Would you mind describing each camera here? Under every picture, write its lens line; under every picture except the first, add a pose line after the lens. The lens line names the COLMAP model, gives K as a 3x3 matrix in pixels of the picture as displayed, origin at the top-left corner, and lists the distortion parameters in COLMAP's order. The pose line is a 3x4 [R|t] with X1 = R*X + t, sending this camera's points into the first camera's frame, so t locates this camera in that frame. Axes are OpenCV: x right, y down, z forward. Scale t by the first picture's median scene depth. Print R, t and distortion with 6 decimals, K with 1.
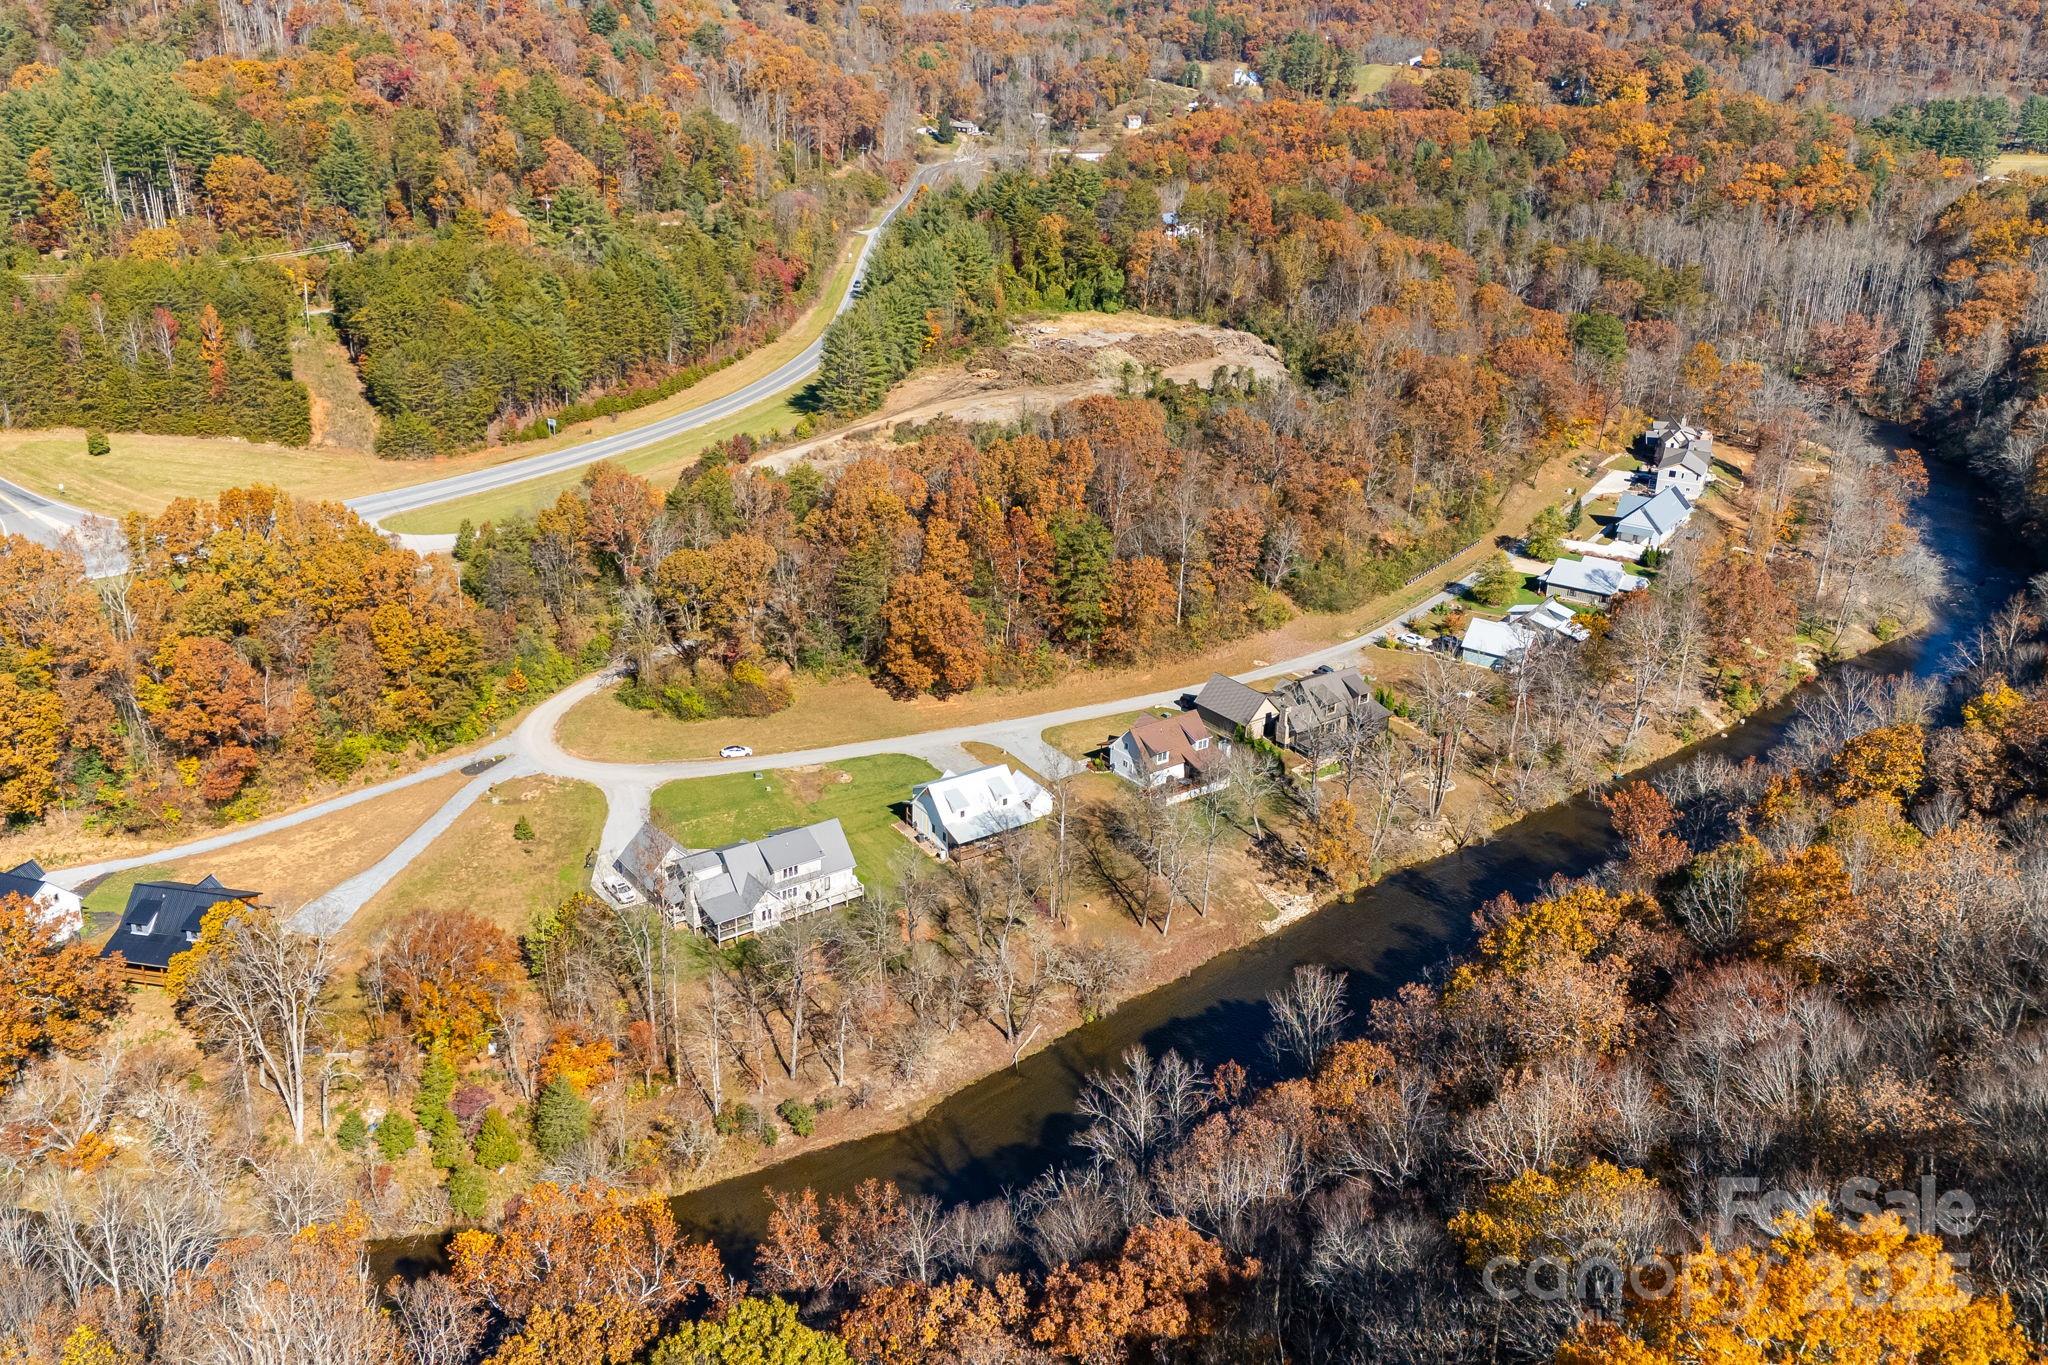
lens RADIAL K [[1778.3, 0, 1015.0], [0, 1778.3, 671.7], [0, 0, 1]] dist [0.097799, -0.119338]
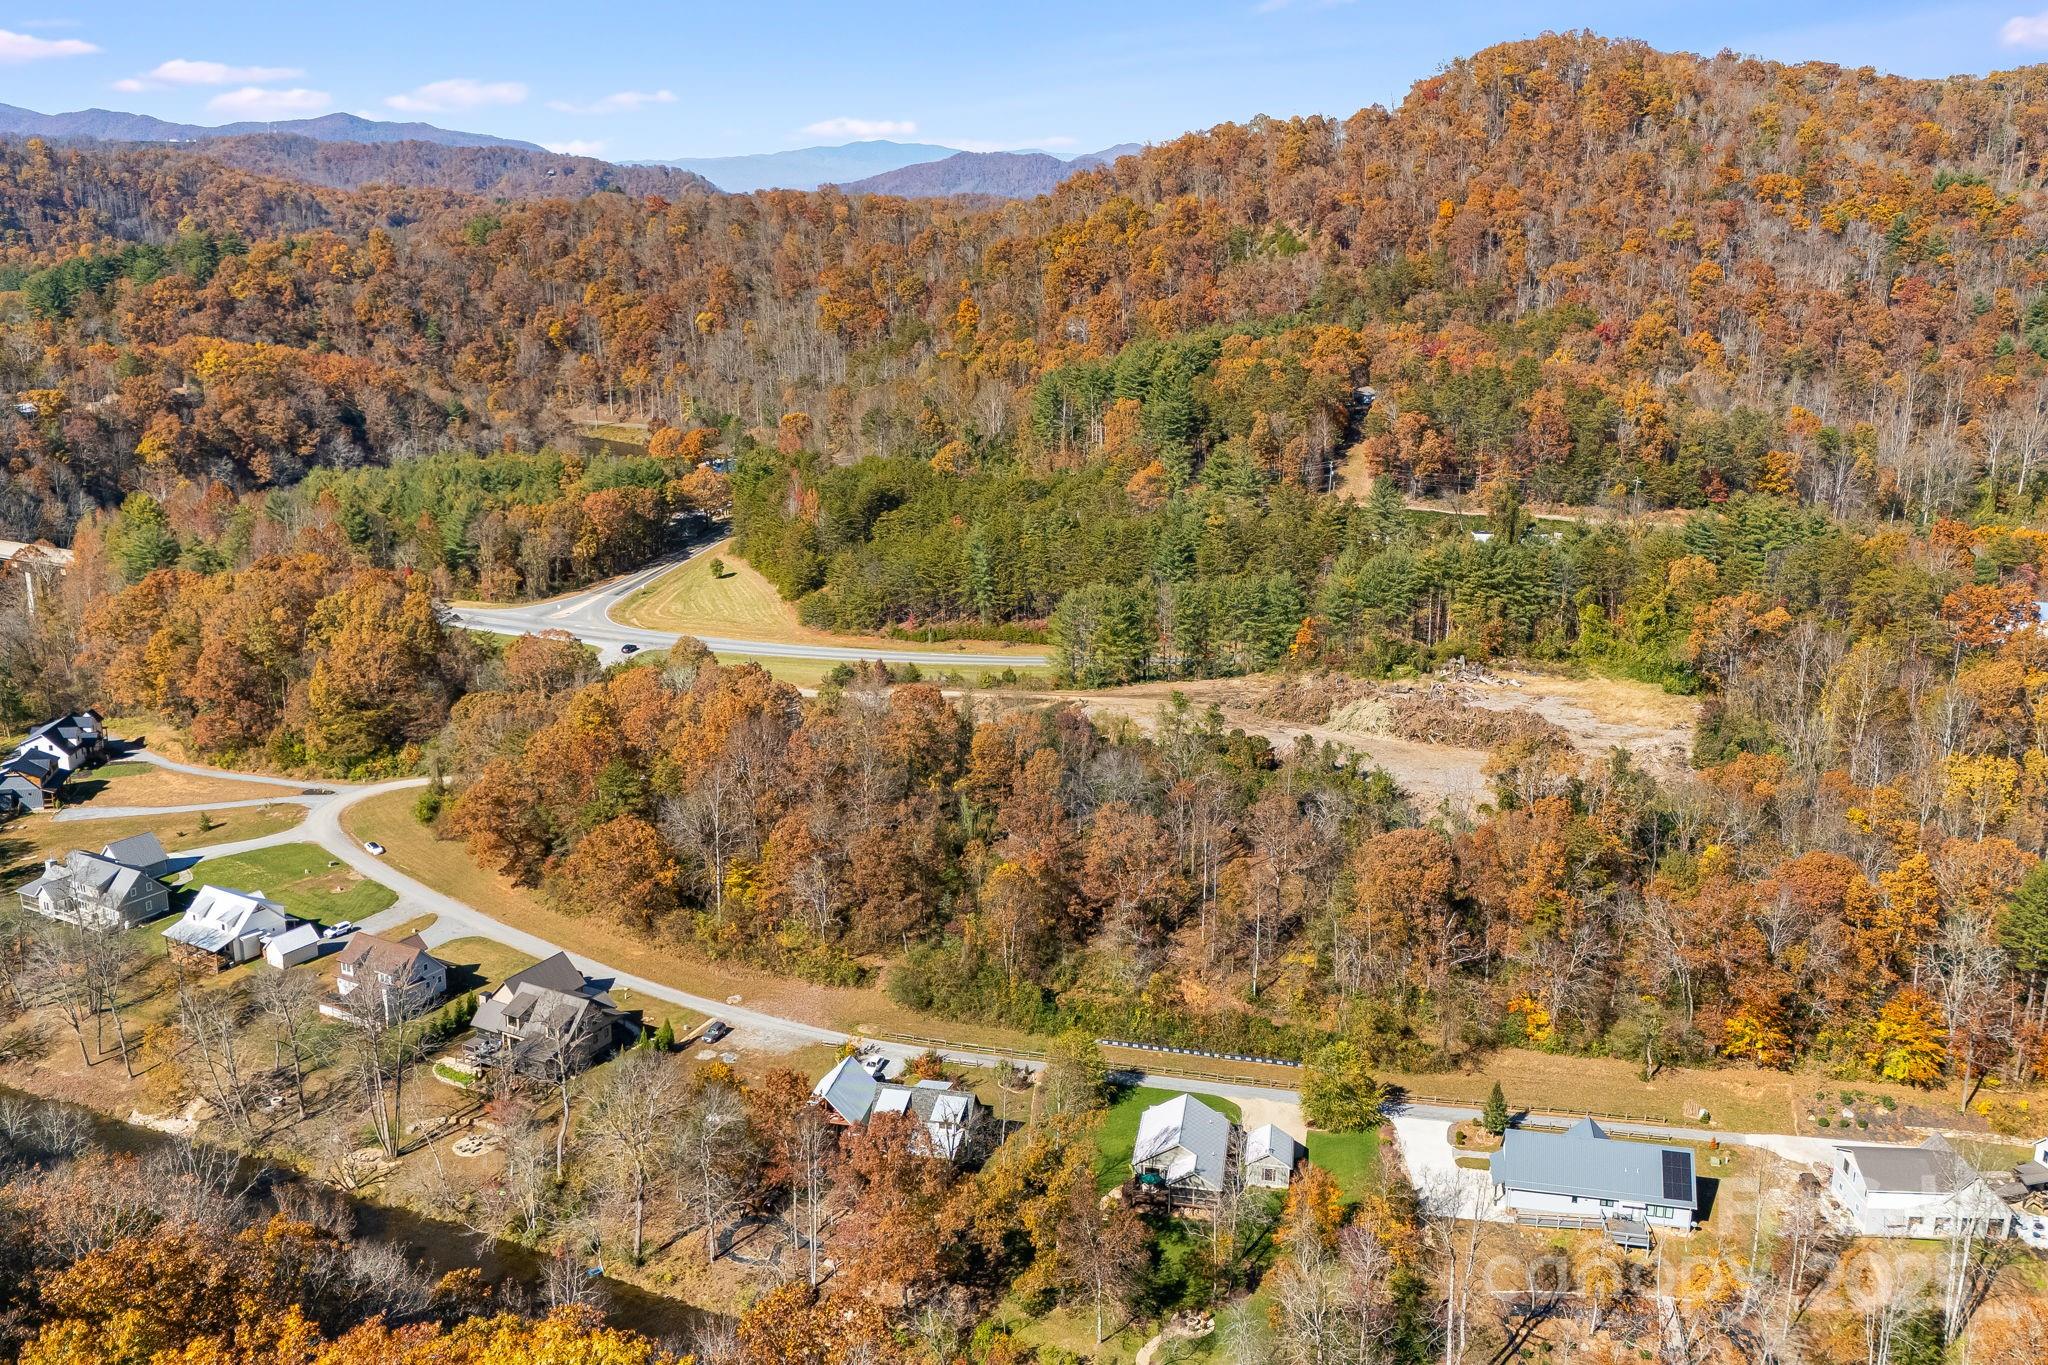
lens RADIAL K [[1787.3, 0, 1016.1], [0, 1787.3, 675.4], [0, 0, 1]] dist [0.150105, -0.309020]
pose [[0.407168, 0.218516, -0.886829, 0.708646], [-0.347992, 0.934837, 0.070573, -0.197752], [0.844462, 0.279875, 0.456677, 0.516556]]
